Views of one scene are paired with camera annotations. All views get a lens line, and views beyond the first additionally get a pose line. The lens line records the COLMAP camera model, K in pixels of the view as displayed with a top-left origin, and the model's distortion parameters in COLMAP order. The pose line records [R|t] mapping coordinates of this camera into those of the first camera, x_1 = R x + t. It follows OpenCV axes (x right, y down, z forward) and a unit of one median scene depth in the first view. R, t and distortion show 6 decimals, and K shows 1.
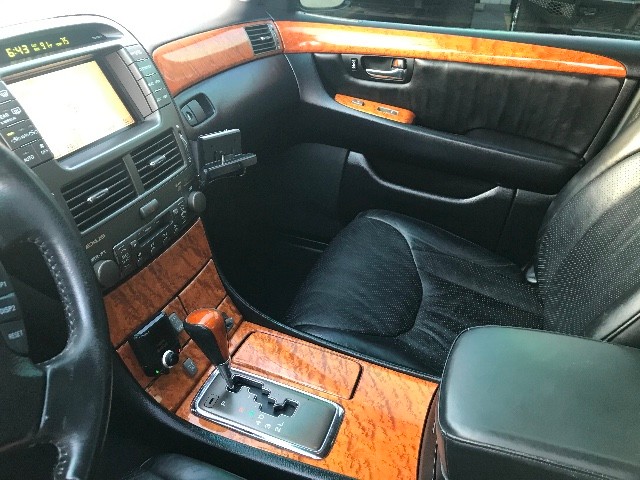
lens RADIAL K [[526.7, 0, 320.0], [0, 526.7, 240.0], [0, 0, 1]] dist [-0.009049, -0.007560]
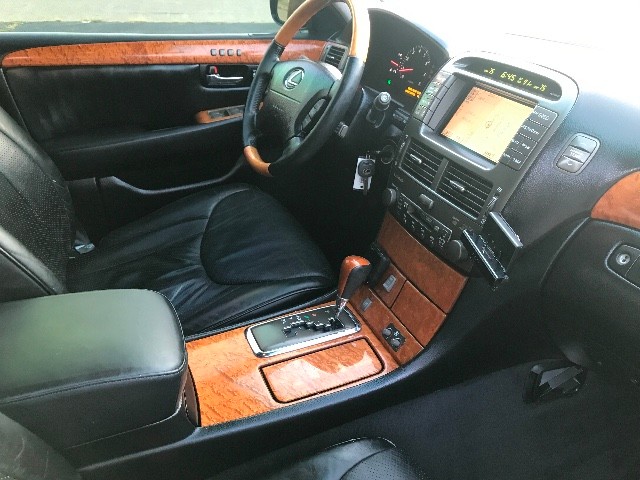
lens RADIAL K [[531.8, 0, 320.0], [0, 531.8, 240.0], [0, 0, 1]] dist [0.017088, -0.012952]
pose [[-0.725934, 0.262991, -0.635497, 0.529564], [-0.419795, 0.562482, 0.712311, -0.619878], [0.544787, 0.783869, -0.297922, 1.014912]]
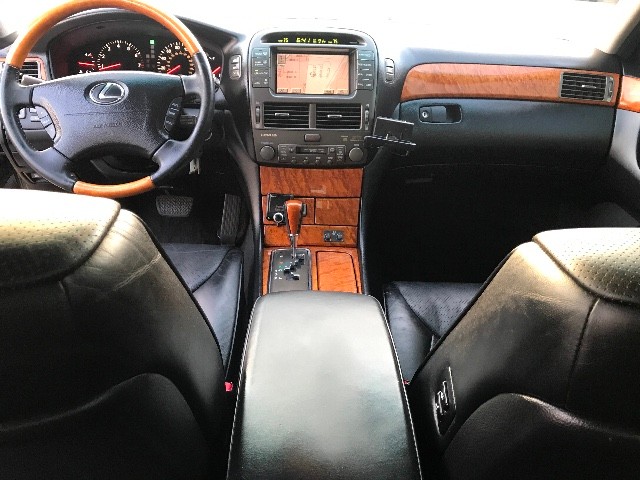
lens RADIAL K [[531.8, 0, 320.0], [0, 531.8, 240.0], [0, 0, 1]] dist [0.017088, -0.012952]
pose [[0.363368, 0.415964, -0.833629, 0.999597], [-0.489696, 0.846491, 0.208929, -0.118006], [0.792566, 0.332307, 0.511284, 0.181564]]
